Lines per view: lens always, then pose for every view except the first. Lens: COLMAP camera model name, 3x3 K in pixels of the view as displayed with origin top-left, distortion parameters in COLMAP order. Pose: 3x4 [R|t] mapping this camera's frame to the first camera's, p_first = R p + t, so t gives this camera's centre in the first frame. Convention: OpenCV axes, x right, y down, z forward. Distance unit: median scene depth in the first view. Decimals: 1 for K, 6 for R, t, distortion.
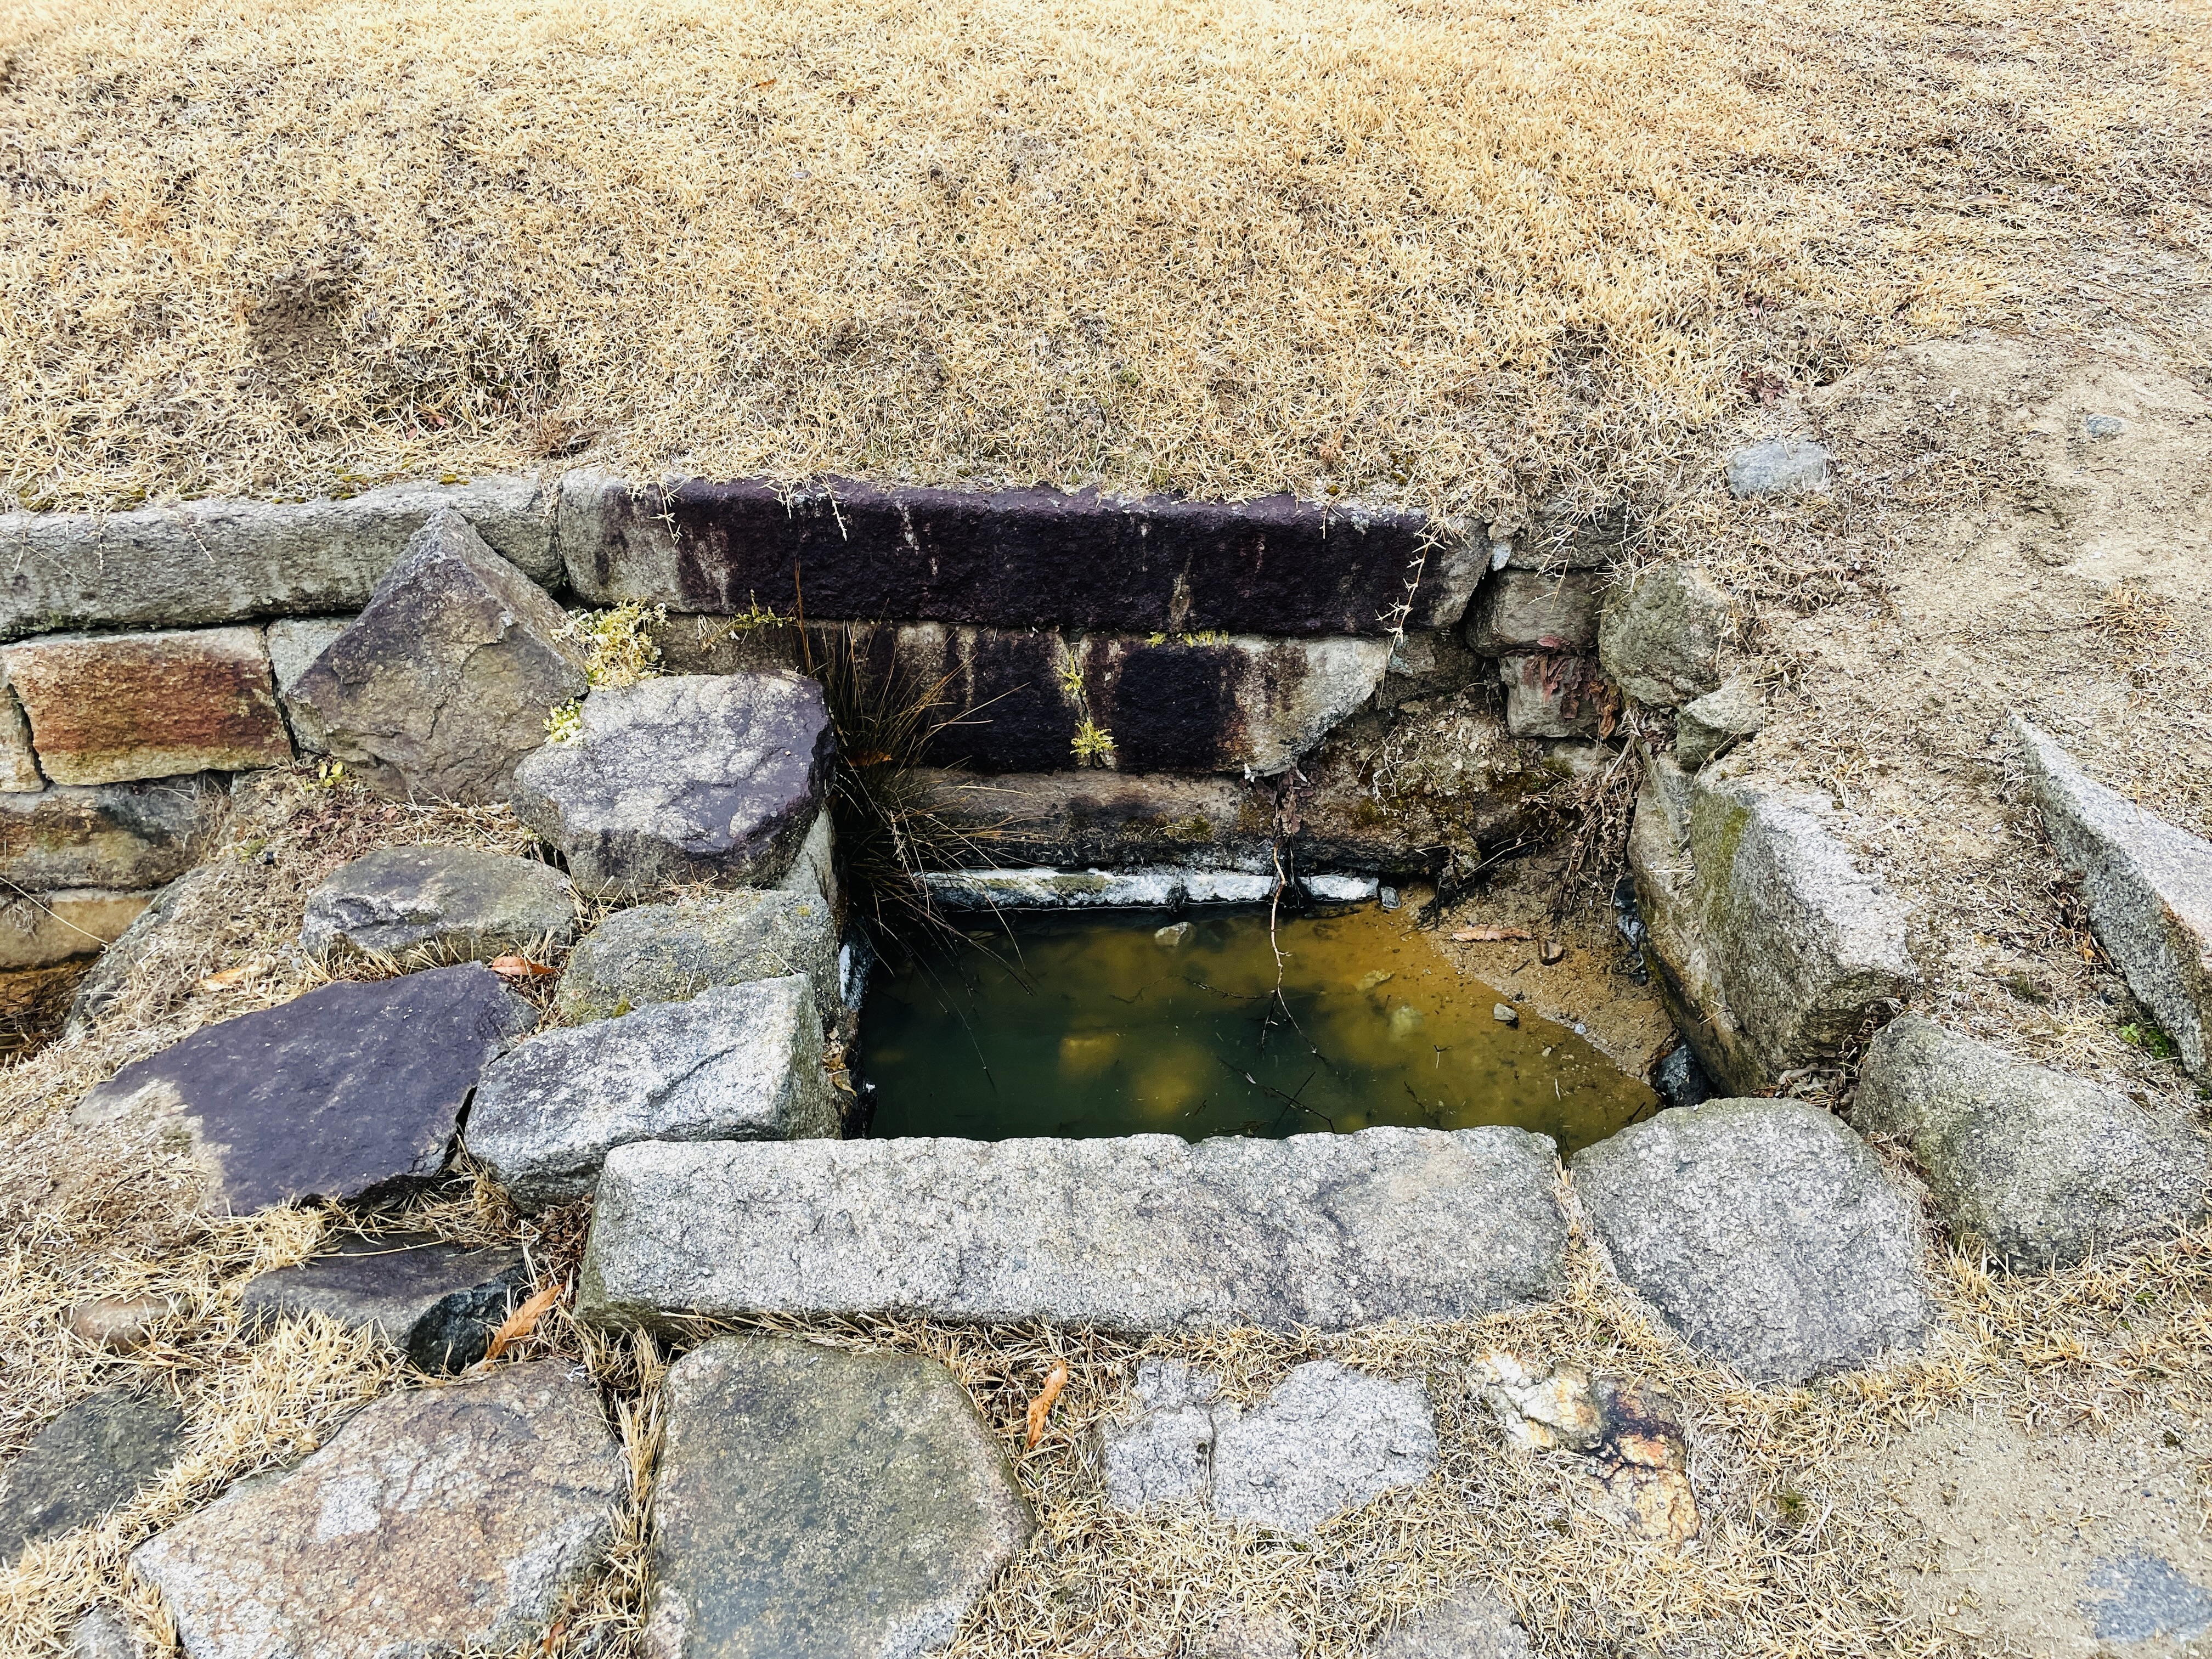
lens RADIAL K [[1641.7, 0, 1103.7], [0, 1641.7, 816.2], [0, 0, 1]] dist [0.040595, -0.005992]
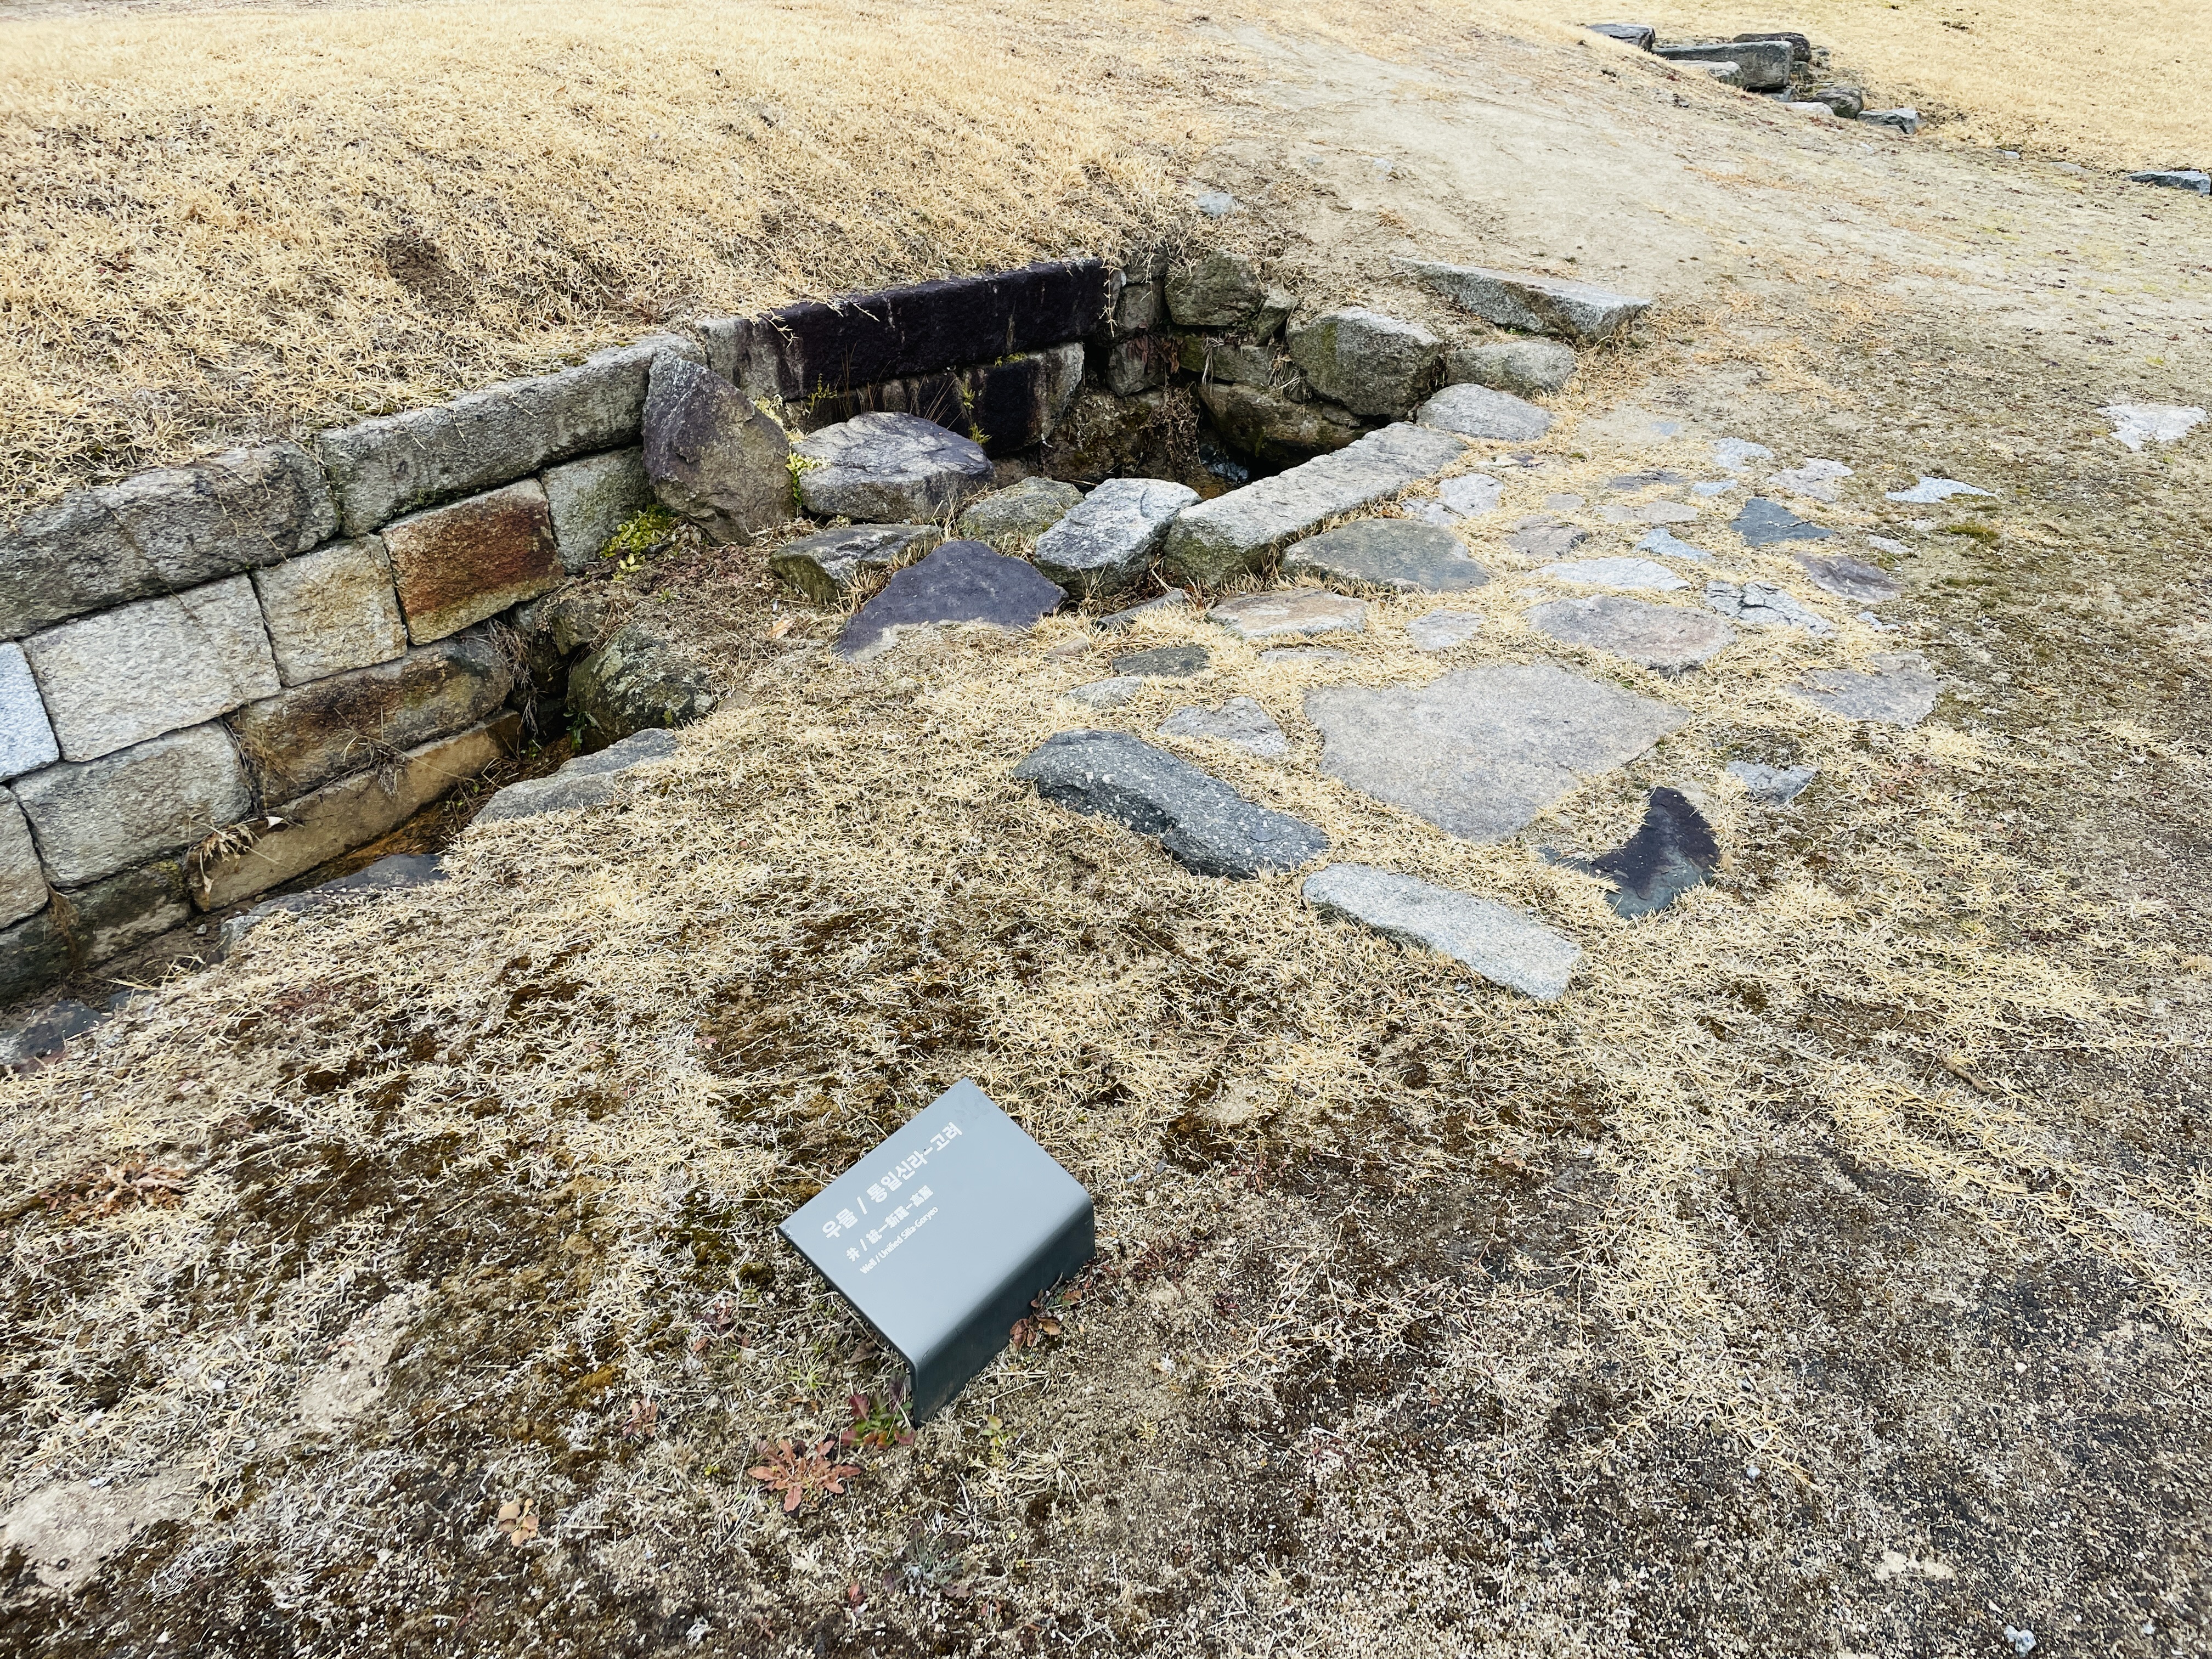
lens RADIAL K [[1641.7, 0, 1109.0], [0, 1641.7, 836.3], [0, 0, 1]] dist [0.040595, -0.005992]
pose [[0.639348, -0.374987, 0.671281, -1.256586], [0.419506, 0.901754, 0.104183, 0.210807], [-0.644398, 0.214997, 0.733844, -0.232008]]
